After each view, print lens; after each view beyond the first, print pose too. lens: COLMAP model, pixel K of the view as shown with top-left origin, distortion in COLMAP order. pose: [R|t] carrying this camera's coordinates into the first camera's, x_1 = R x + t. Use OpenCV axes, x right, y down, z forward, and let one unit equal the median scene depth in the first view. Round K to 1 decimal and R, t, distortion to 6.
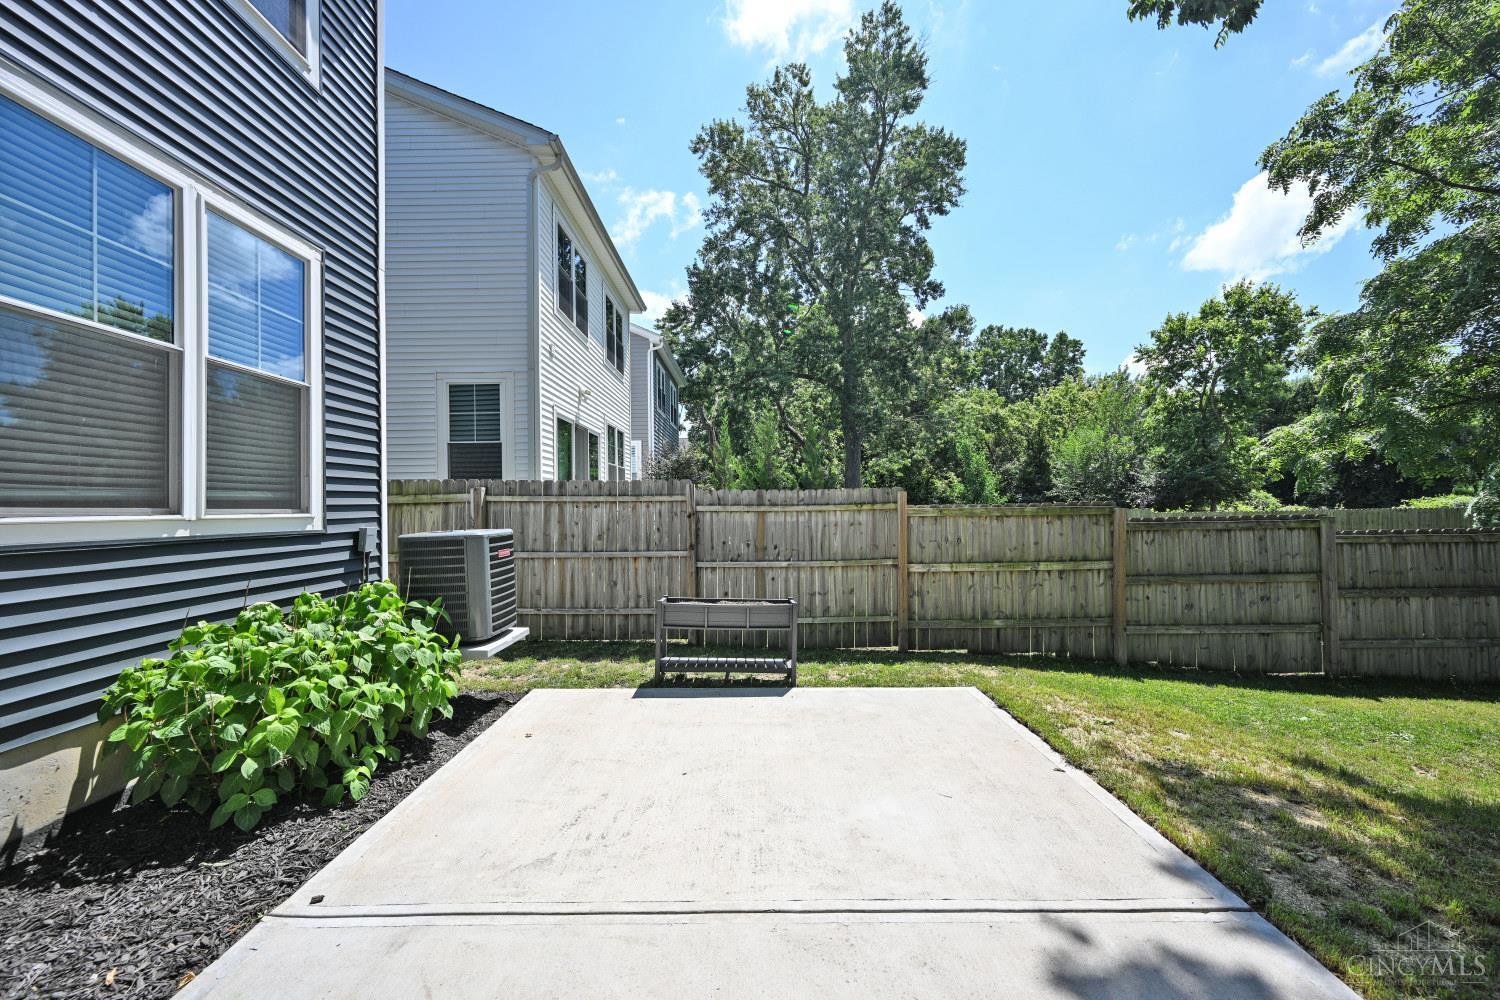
lens RADIAL K [[598.2, 0, 745.3], [0, 598.2, 503.5], [0, 0, 1]] dist [0.000784, -0.000340]
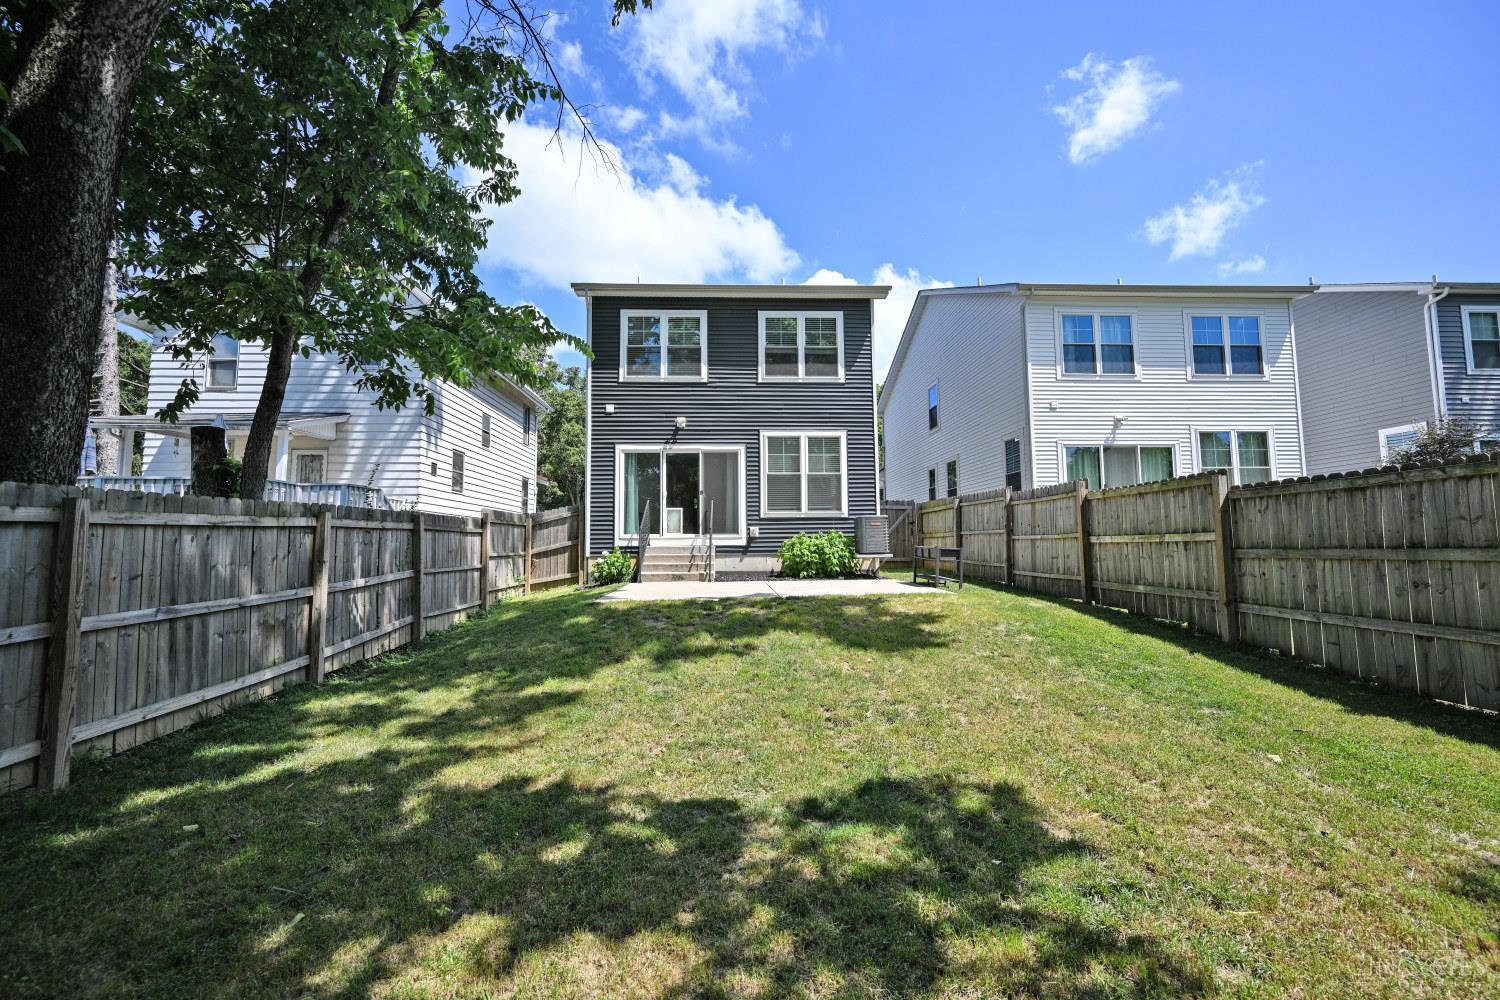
lens RADIAL K [[598.2, 0, 750.6], [0, 598.2, 499.6], [0, 0, 1]] dist [0.000784, -0.000340]
pose [[0.040245, -0.067398, -0.996914, 1.522283], [0.013304, 0.997670, -0.066912, 0.098020], [0.999101, -0.010570, 0.041048, 0.214518]]
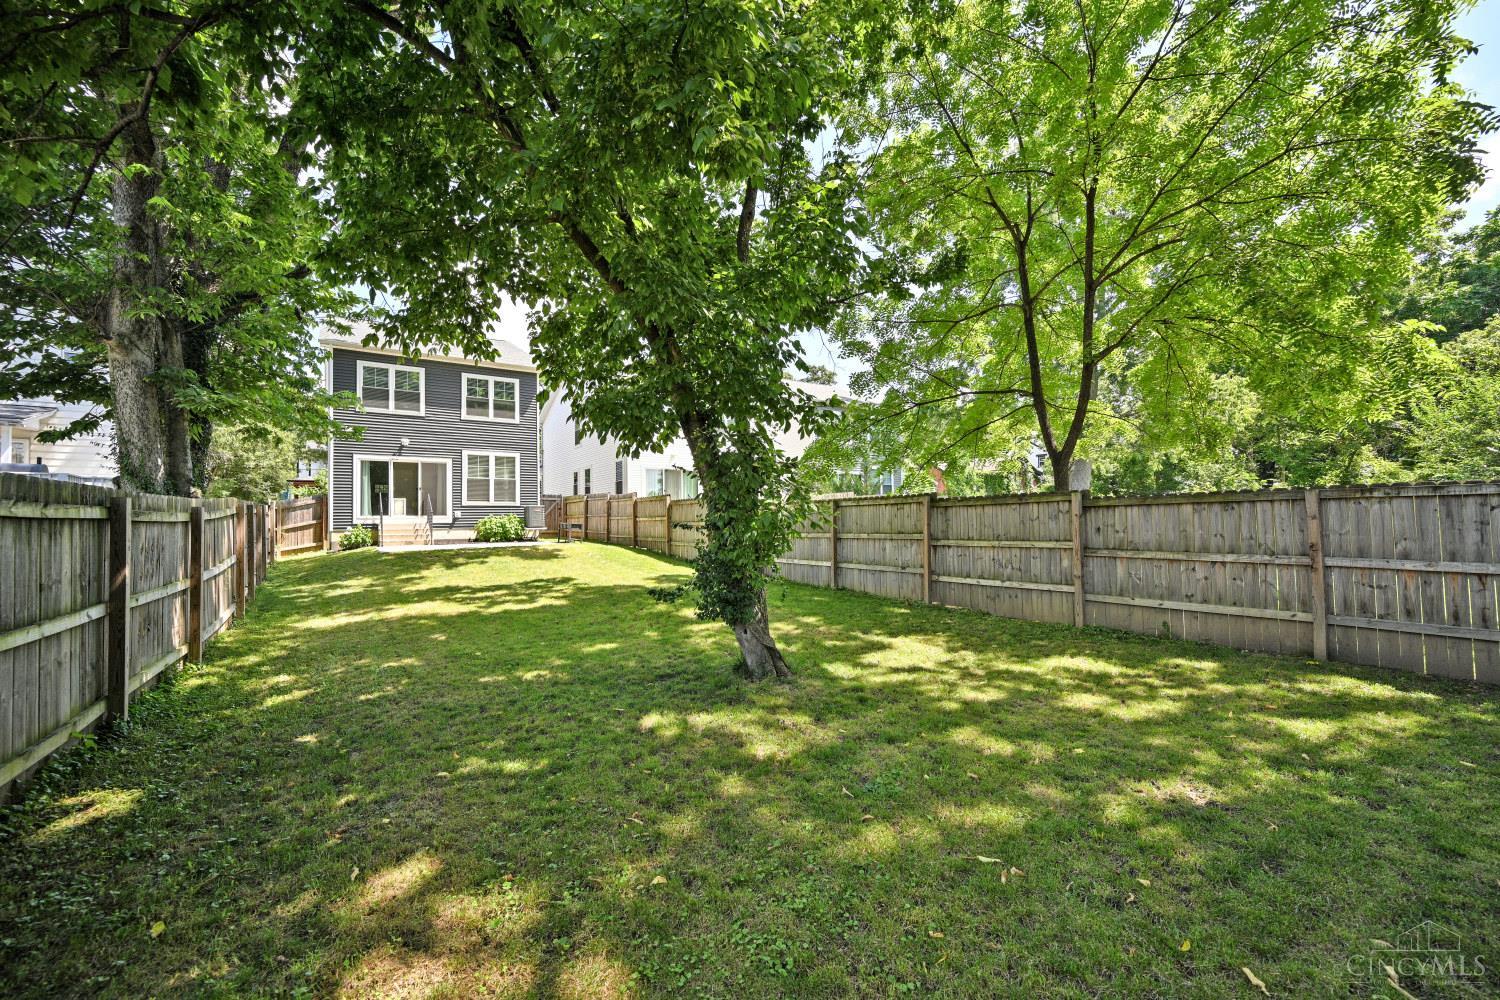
lens RADIAL K [[598.2, 0, 747.5], [0, 598.2, 503.7], [0, 0, 1]] dist [0.000784, -0.000340]
pose [[0.554342, -0.022156, -0.831994, 2.995842], [0.012231, 0.999755, -0.018474, 0.092417], [0.832199, 0.000065, 0.554477, -0.166153]]
